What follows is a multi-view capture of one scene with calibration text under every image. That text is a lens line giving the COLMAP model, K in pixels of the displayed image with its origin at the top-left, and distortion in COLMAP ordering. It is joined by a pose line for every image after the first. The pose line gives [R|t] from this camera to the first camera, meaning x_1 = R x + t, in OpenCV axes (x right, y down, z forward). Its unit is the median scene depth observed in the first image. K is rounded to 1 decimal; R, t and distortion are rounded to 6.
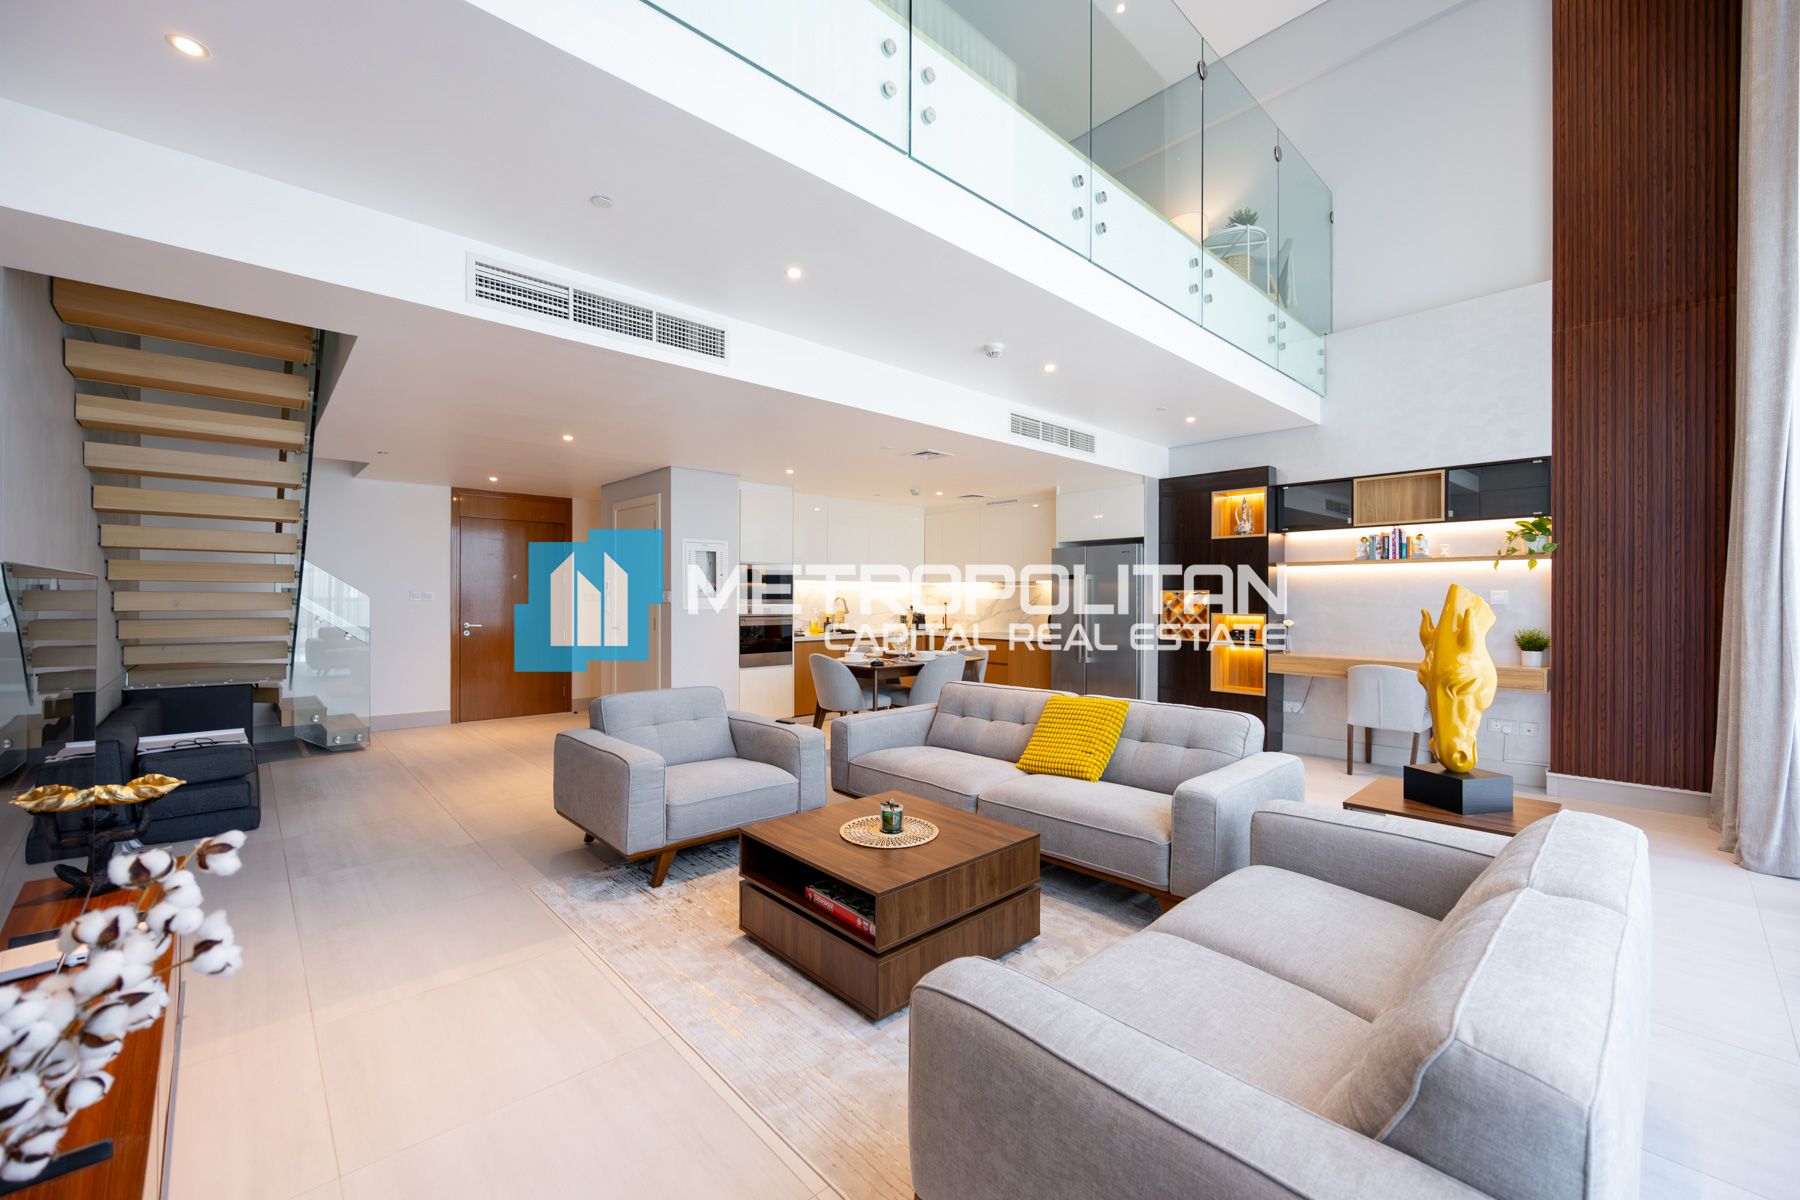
lens RADIAL K [[700.3, 0, 887.9], [0, 700.3, 599.8], [0, 0, 1]] dist [0.000567, 0.000199]
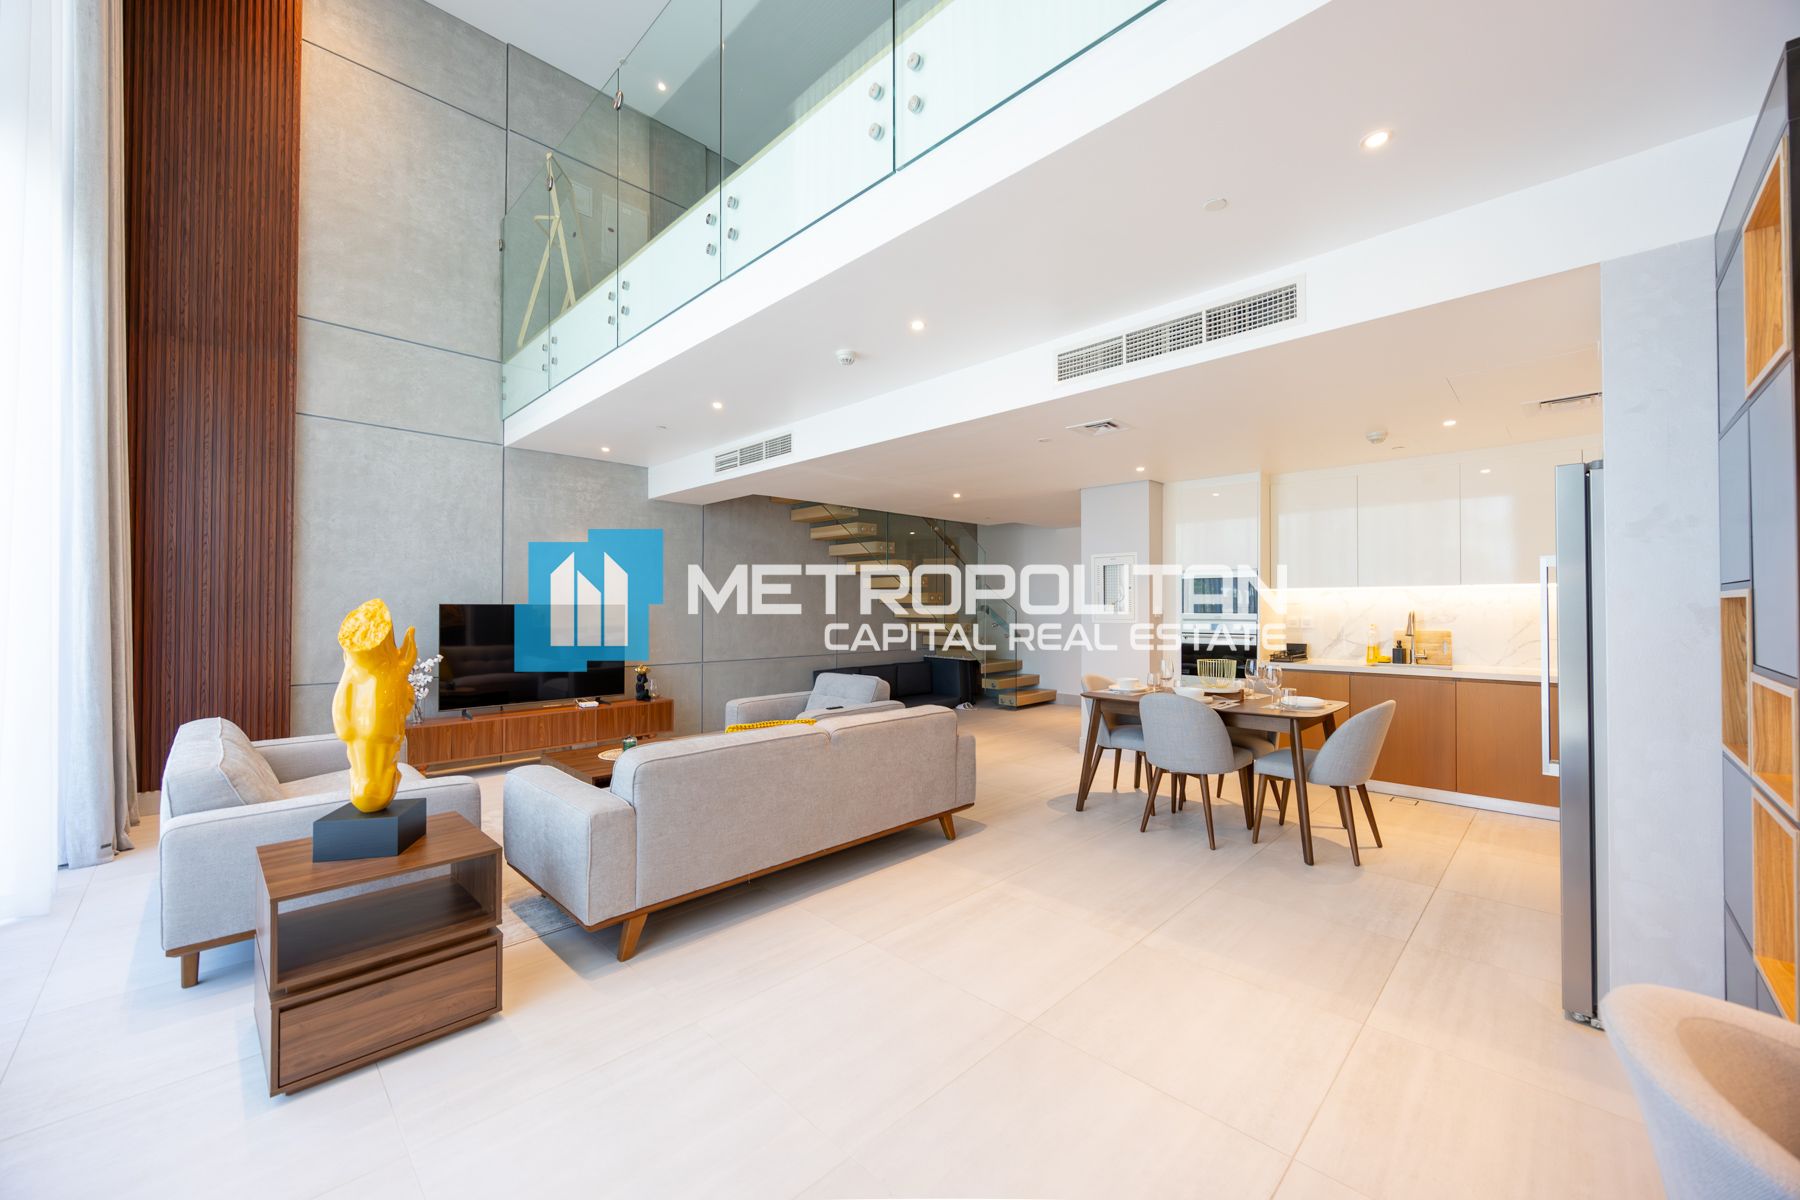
lens RADIAL K [[700.3, 0, 887.9], [0, 700.3, 599.8], [0, 0, 1]] dist [0.000567, 0.000199]
pose [[0.050279, -0.017258, -0.998586, 0.973057], [0.000124, 0.999851, -0.017273, -0.014096], [0.998735, 0.000744, 0.050274, 0.912113]]
